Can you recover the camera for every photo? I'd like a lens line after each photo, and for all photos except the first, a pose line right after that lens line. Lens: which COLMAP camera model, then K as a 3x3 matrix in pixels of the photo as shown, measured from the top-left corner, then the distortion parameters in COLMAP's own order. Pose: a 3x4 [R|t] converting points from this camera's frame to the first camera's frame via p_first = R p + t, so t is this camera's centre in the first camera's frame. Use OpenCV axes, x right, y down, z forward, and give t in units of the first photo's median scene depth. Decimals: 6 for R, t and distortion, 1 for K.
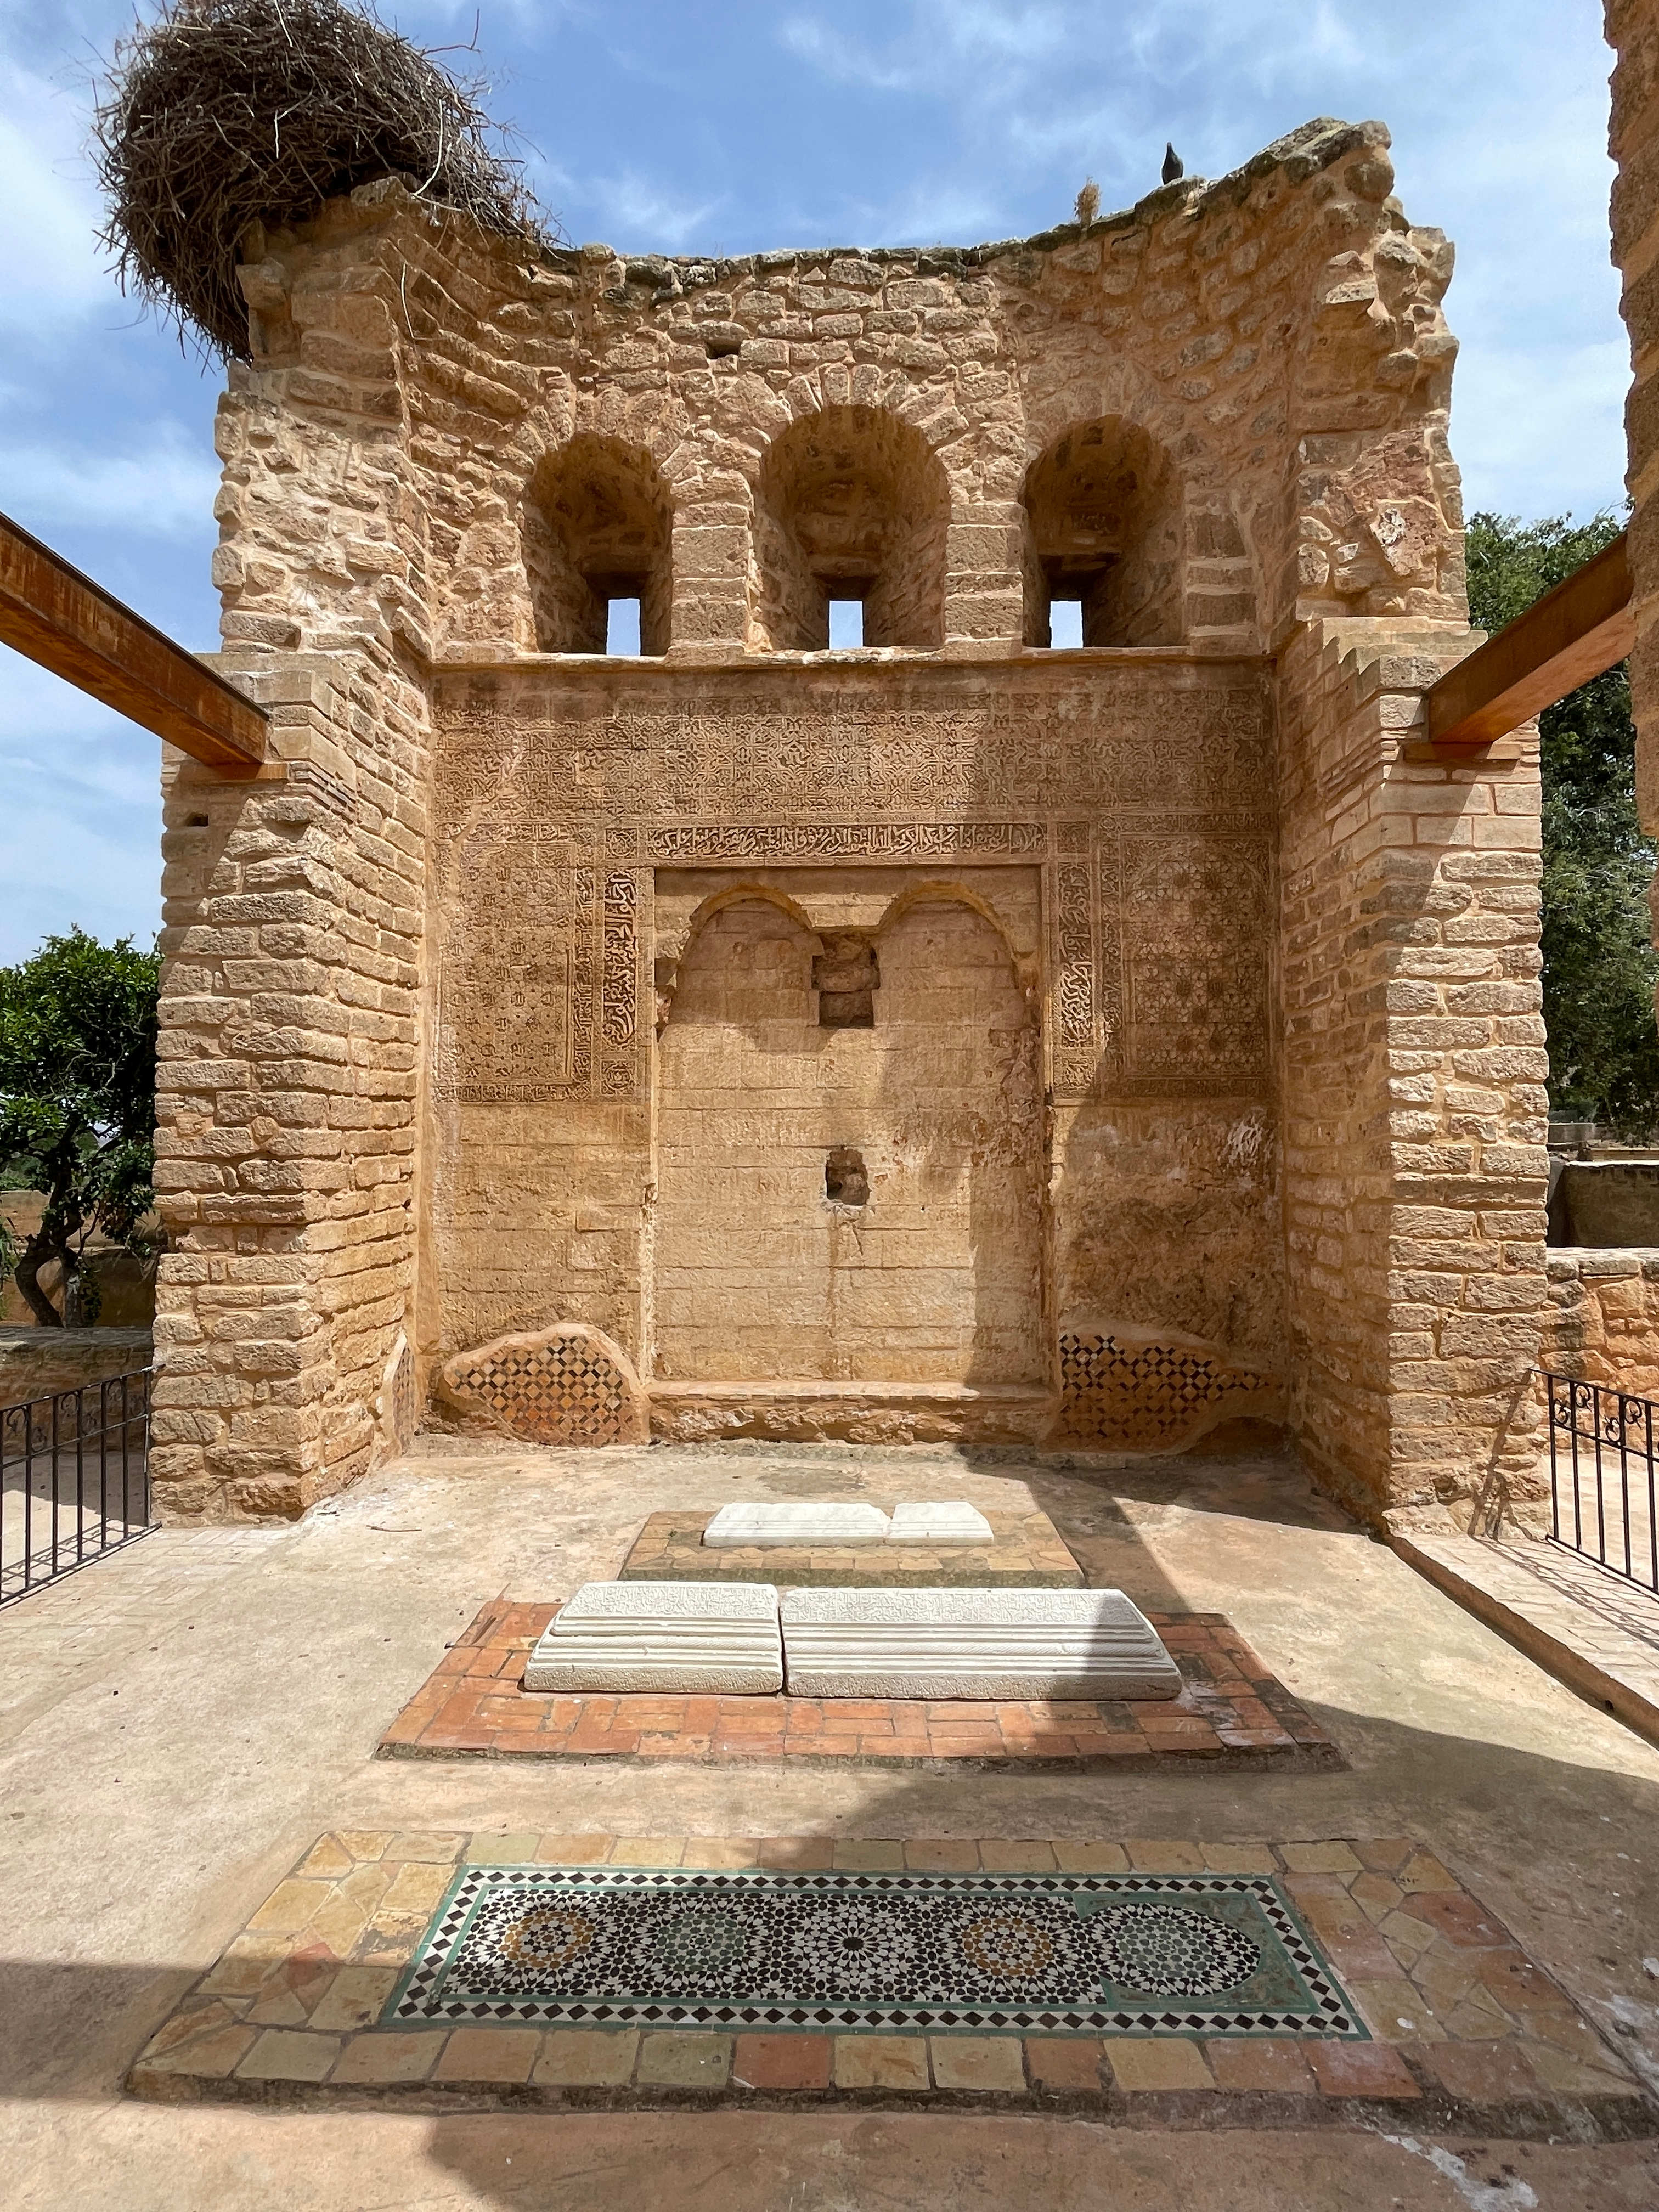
lens RADIAL K [[1117.5, 0, 829.5], [0, 1117.5, 1106.0], [0, 0, 1]] dist [0.019276, -0.027836]
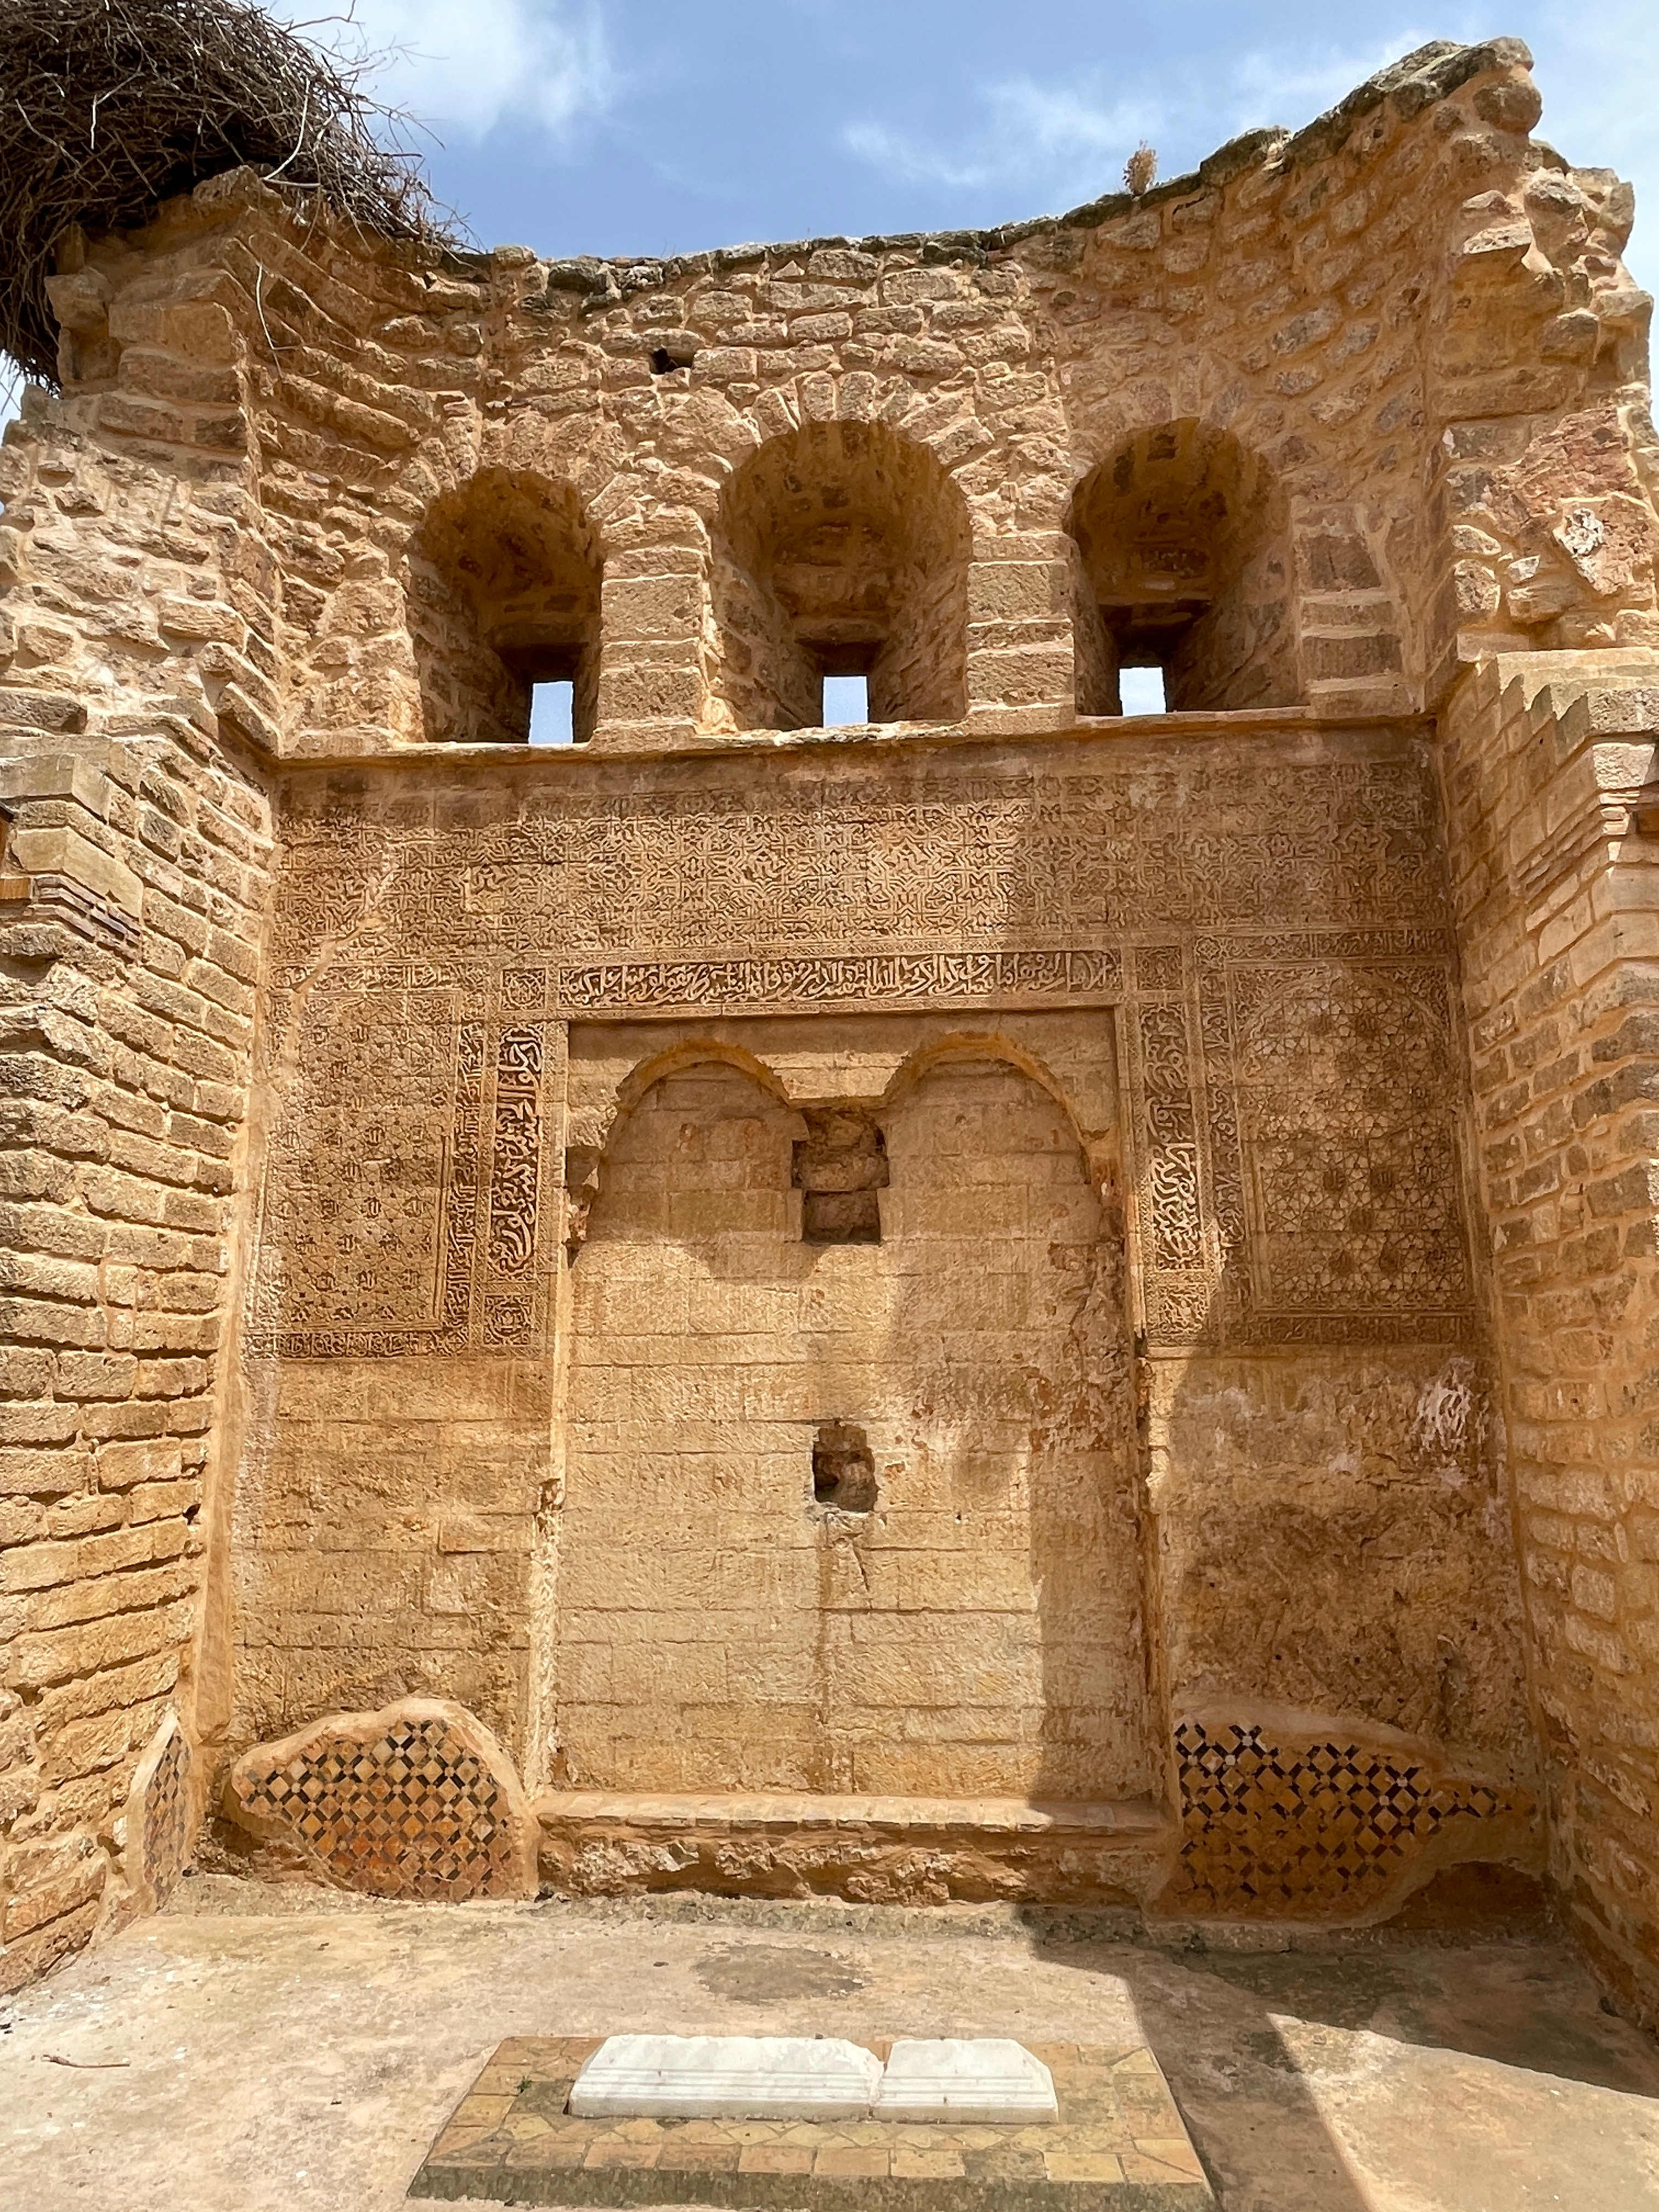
lens RADIAL K [[1427.8, 0, 829.5], [0, 1427.8, 1106.0], [0, 0, 1]] dist [0.031172, -0.054866]
pose [[0.998928, -0.013547, -0.044267, 0.050518], [0.005759, 0.985162, -0.171528, -0.003089], [0.045934, 0.171090, 0.984184, 0.125962]]
